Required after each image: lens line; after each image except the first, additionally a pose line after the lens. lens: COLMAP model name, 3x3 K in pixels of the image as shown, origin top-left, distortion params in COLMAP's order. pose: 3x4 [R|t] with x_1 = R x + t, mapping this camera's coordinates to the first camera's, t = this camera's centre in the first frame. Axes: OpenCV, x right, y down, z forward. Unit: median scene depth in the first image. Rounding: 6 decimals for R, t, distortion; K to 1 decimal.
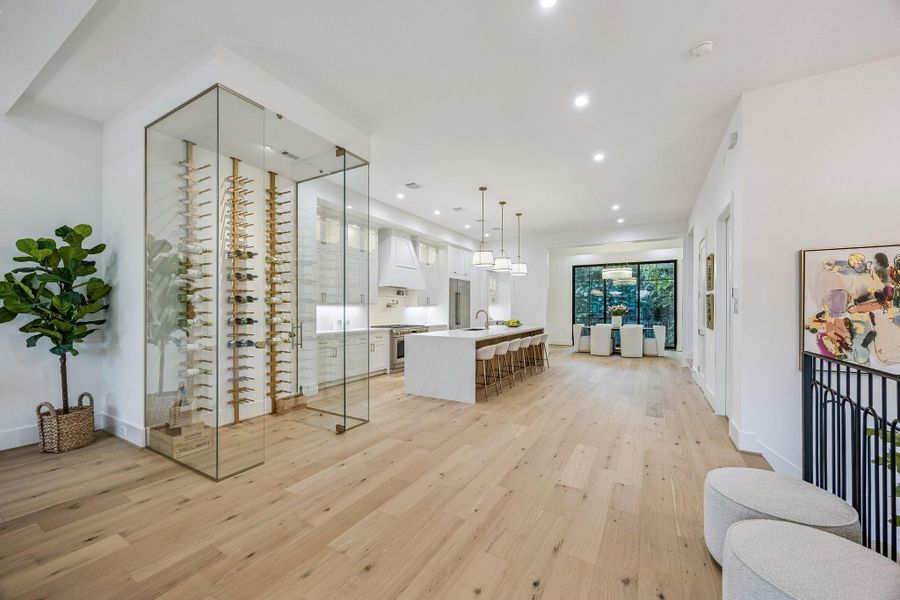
lens RADIAL K [[349.2, 0, 449.5], [0, 349.2, 313.1], [0, 0, 1]] dist [0.000078, 0.000103]
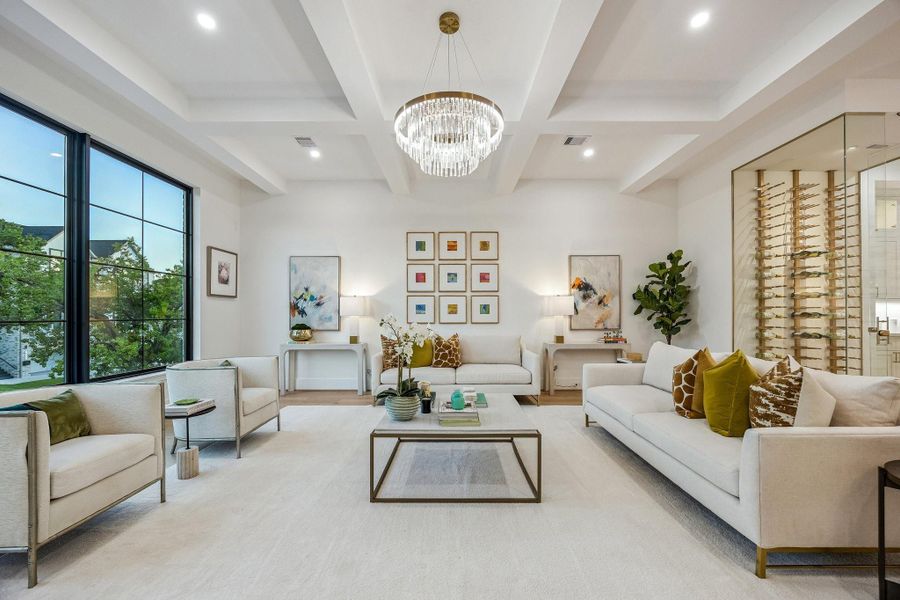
lens RADIAL K [[330.6, 0, 451.4], [0, 330.6, 304.6], [0, 0, 1]] dist [-0.000442, -0.000140]
pose [[0.537626, -0.011180, -0.843110, -0.301528], [0.007812, 0.999935, -0.008279, -0.010403], [0.843148, -0.002135, 0.537678, -0.474859]]
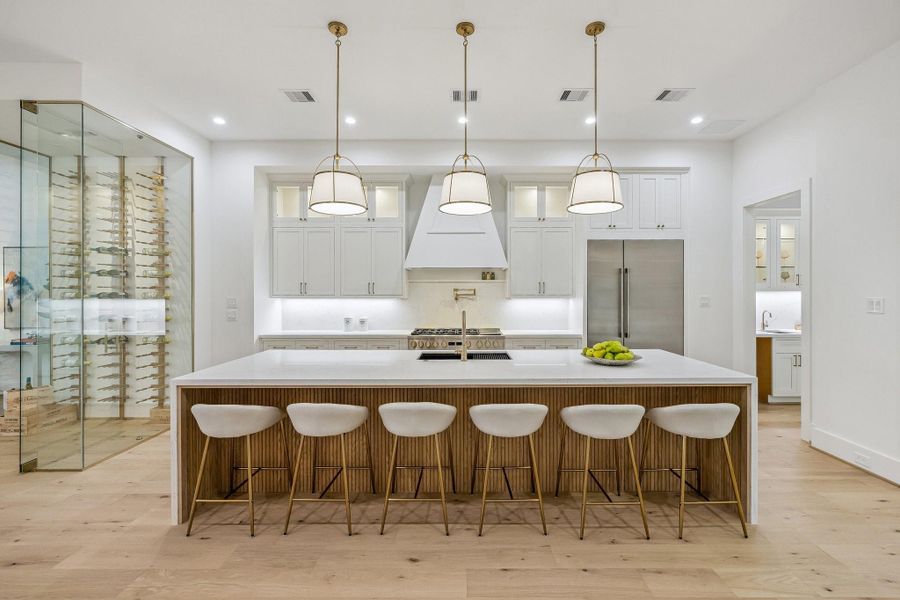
lens RADIAL K [[373.1, 0, 470.0], [0, 373.1, 297.6], [0, 0, 1]] dist [0.000238, -0.000004]
pose [[0.511747, 0.002644, -0.859132, 0.824197], [-0.007994, 0.999967, -0.001684, -0.039276], [0.859099, 0.007730, 0.511751, 1.324745]]
